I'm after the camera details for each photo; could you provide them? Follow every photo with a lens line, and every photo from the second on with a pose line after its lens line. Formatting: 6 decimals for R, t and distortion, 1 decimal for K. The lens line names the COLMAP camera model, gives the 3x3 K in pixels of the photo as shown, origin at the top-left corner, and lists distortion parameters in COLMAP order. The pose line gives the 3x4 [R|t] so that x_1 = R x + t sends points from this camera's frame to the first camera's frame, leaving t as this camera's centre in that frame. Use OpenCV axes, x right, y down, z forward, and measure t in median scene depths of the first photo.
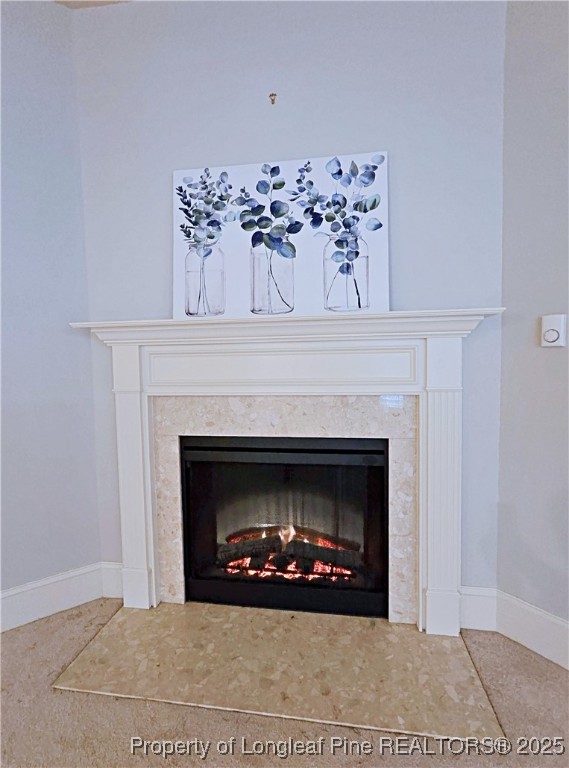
lens RADIAL K [[379.2, 0, 284.5], [0, 379.2, 384.0], [0, 0, 1]] dist [-0.000878, -0.000038]
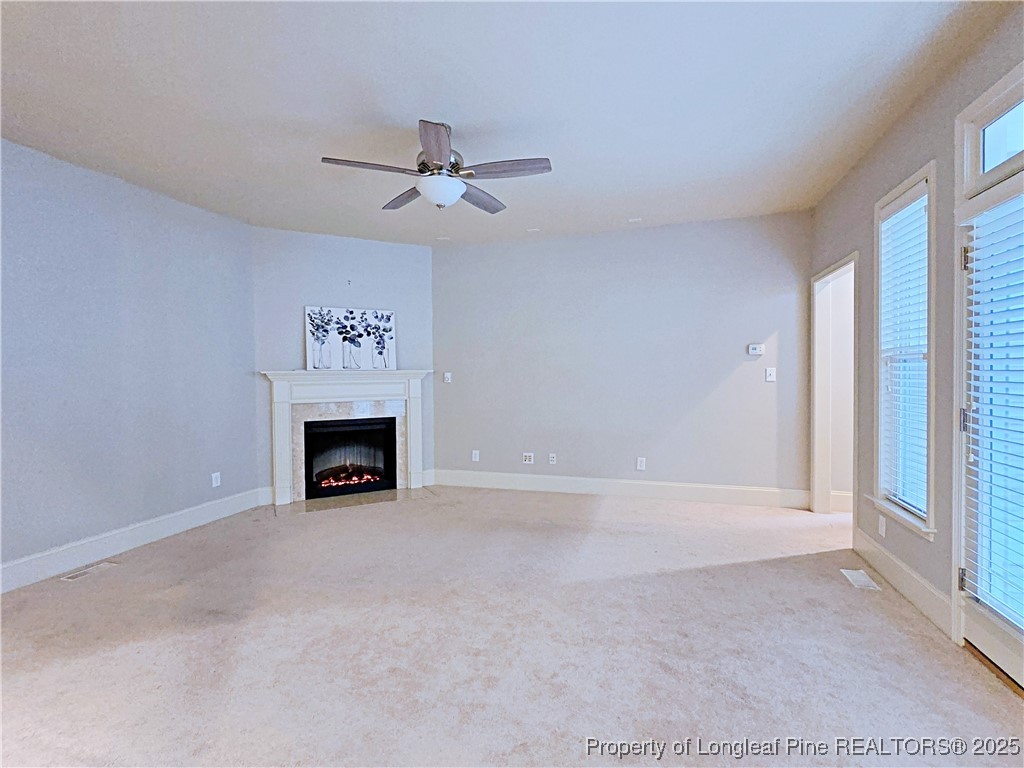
lens RADIAL K [[495.8, 0, 512.0], [0, 495.8, 384.0], [0, 0, 1]] dist [-0.000008, -0.000004]
pose [[0.802122, -0.005380, 0.597136, -1.134856], [0.031759, 0.998929, -0.033661, 0.059533], [-0.596315, 0.045964, 0.801434, -2.250090]]
